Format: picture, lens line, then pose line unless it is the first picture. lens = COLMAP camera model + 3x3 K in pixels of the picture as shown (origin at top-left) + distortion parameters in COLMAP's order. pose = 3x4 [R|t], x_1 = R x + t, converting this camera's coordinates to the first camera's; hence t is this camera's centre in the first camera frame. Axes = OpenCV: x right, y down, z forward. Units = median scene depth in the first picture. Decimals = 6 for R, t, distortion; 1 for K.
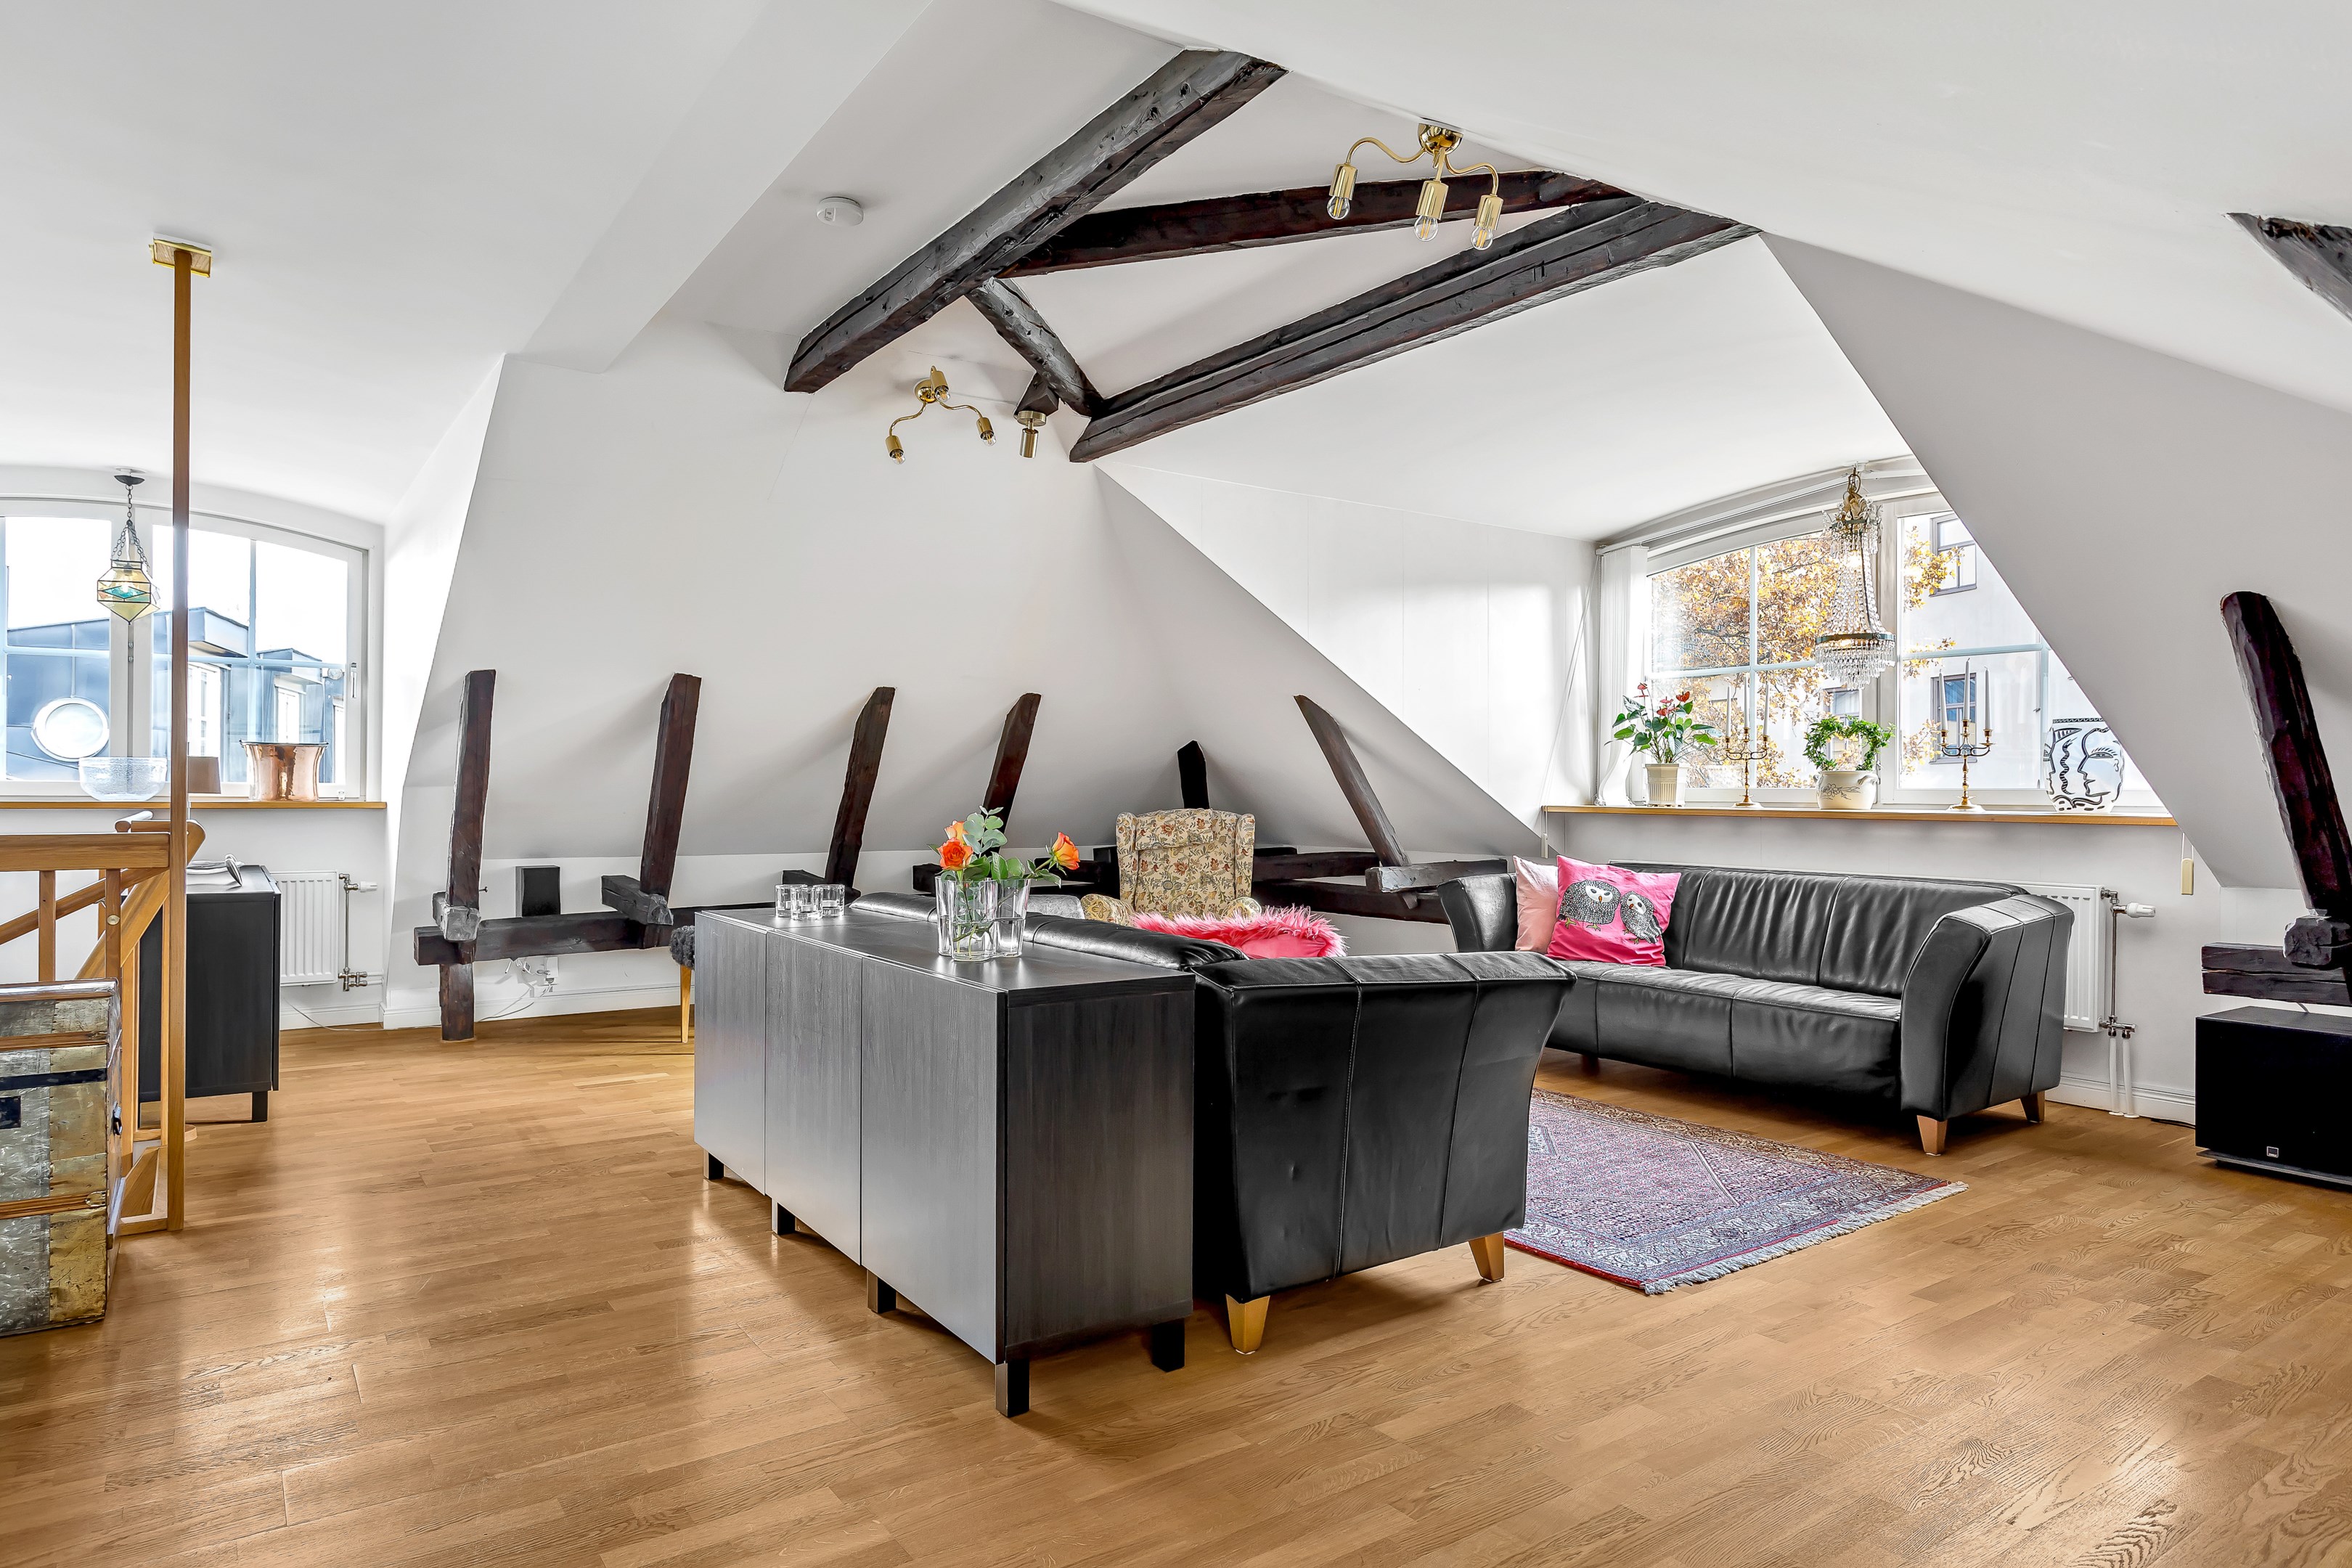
lens RADIAL K [[1367.7, 0, 1177.2], [0, 1367.7, 791.8], [0, 0, 1]] dist [-0.015241, 0.007995]
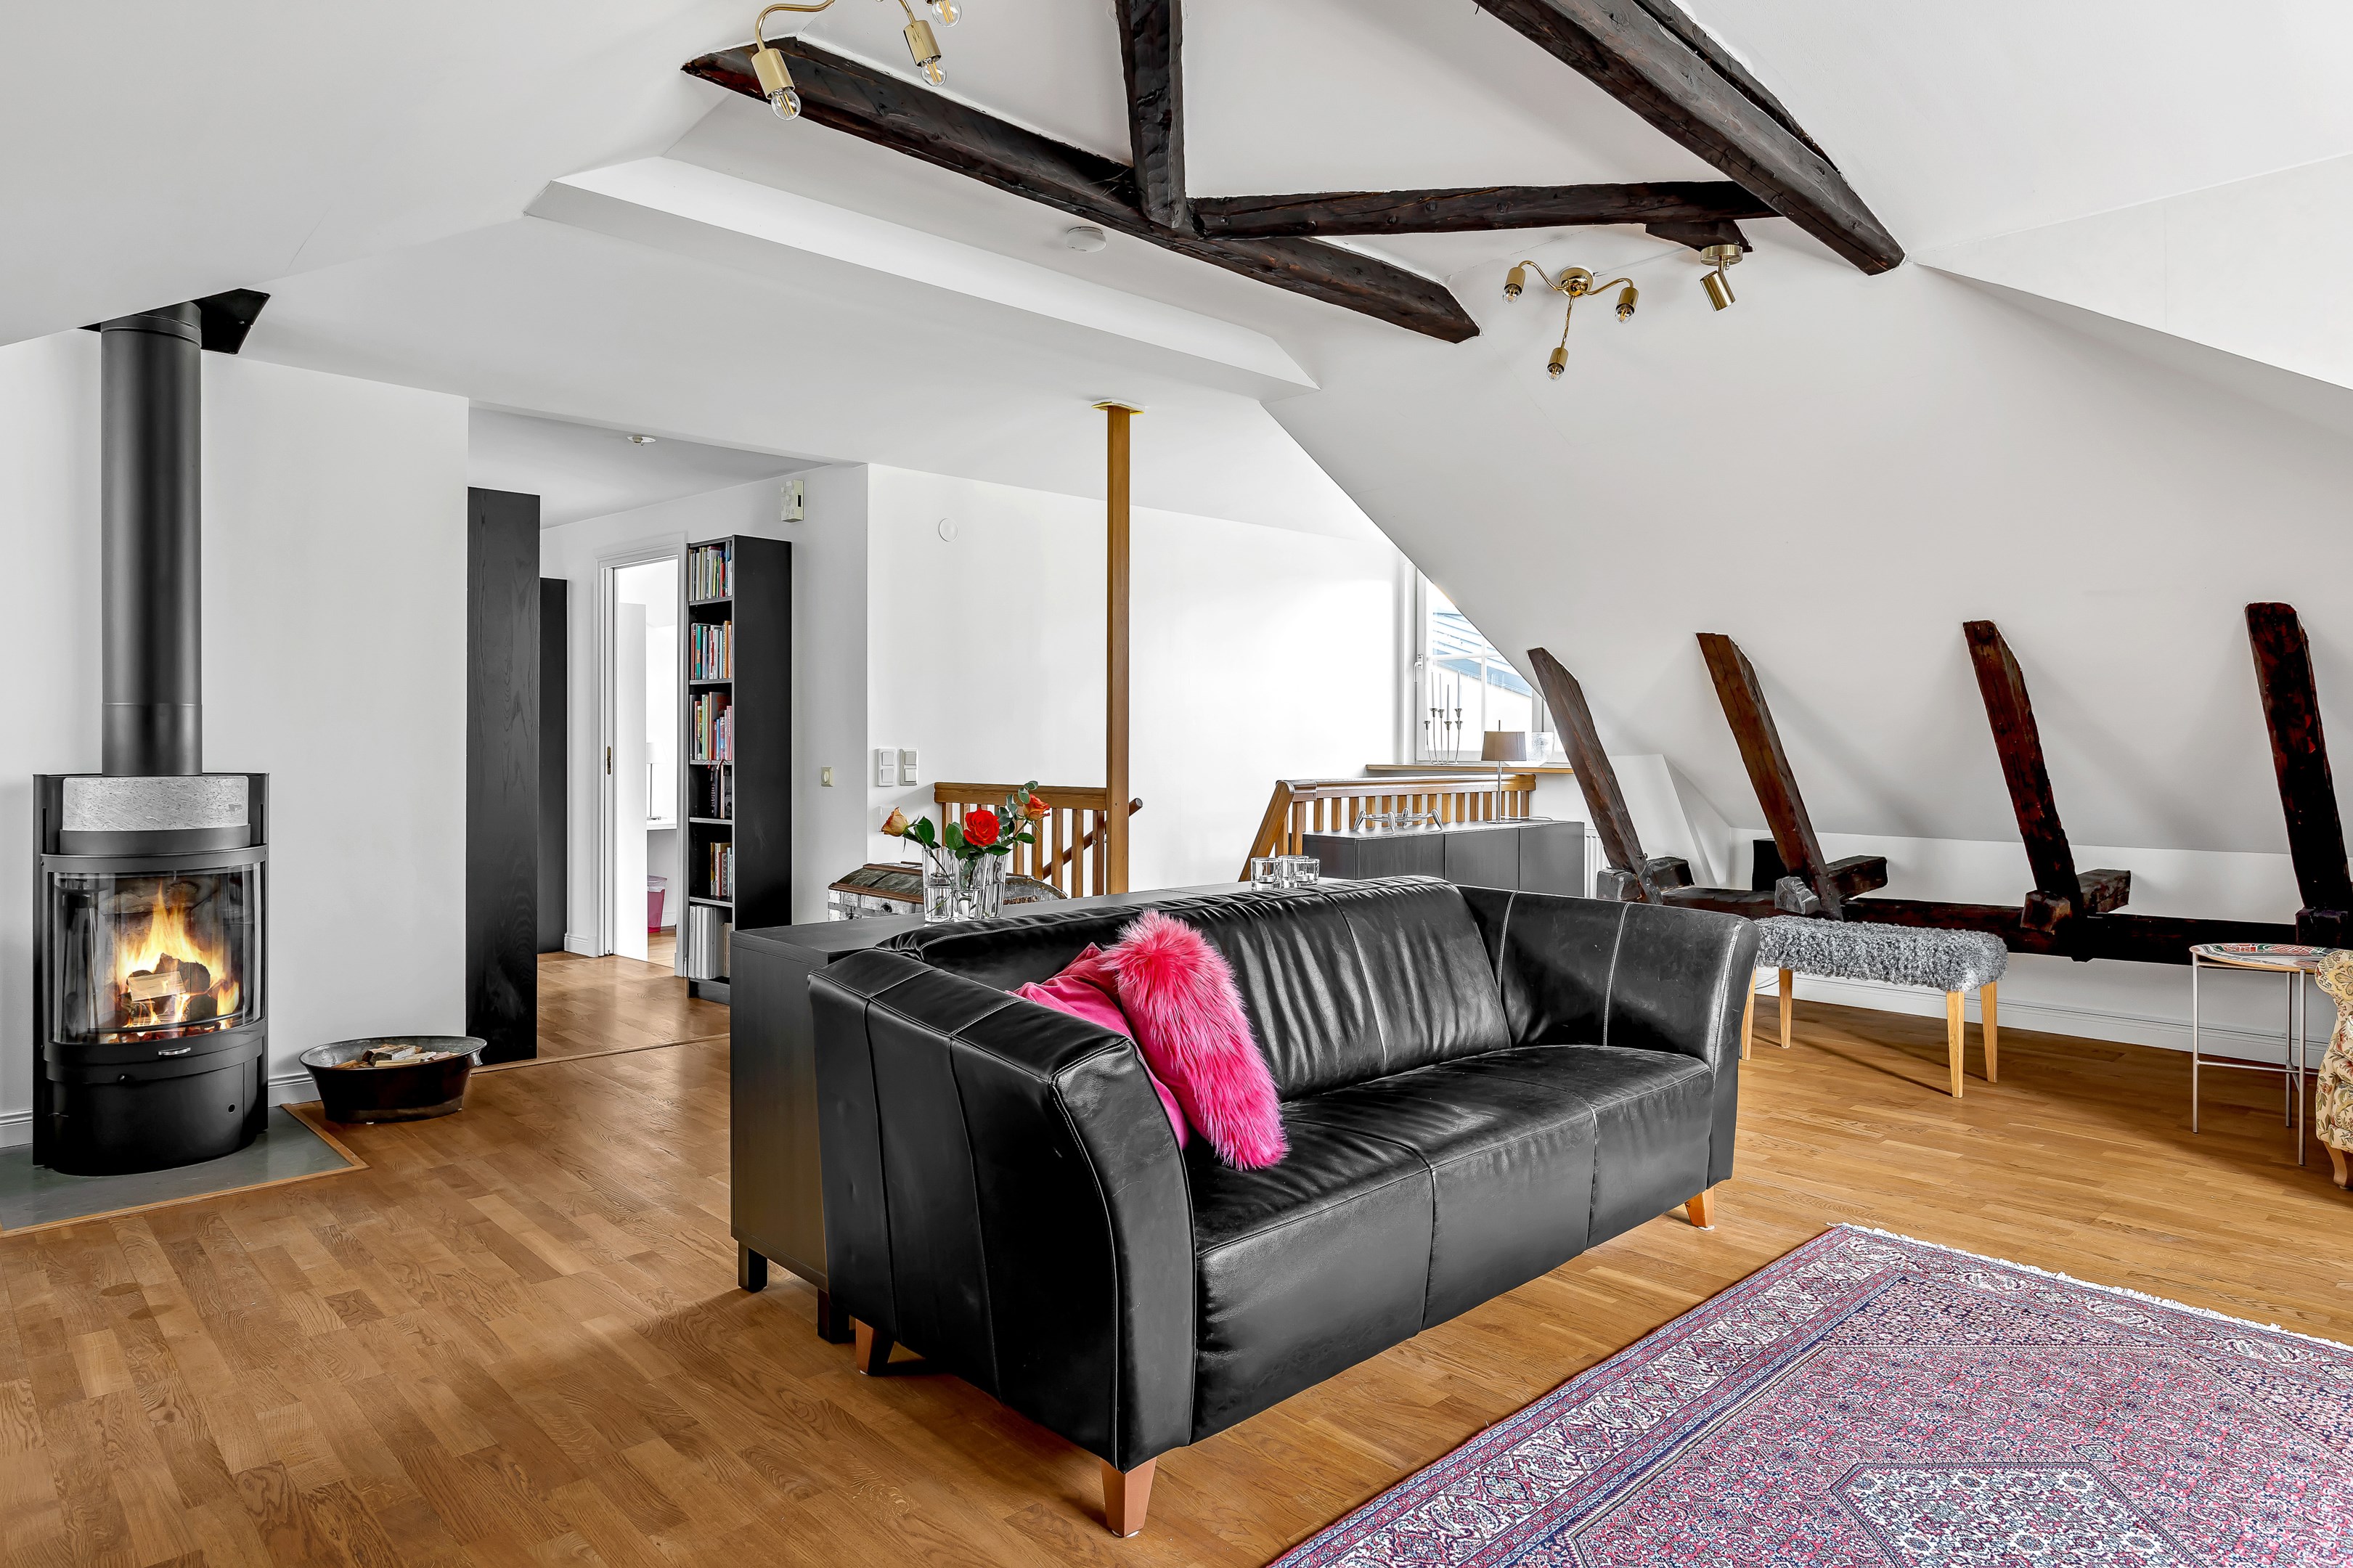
lens RADIAL K [[1368.2, 0, 1177.5], [0, 1368.2, 764.7], [0, 0, 1]] dist [-0.015241, 0.007995]
pose [[0.149785, 0.011197, -0.988655, 1.069334], [0.000739, 0.999934, 0.011436, -0.021746], [0.988718, -0.002444, 0.149767, 1.132866]]
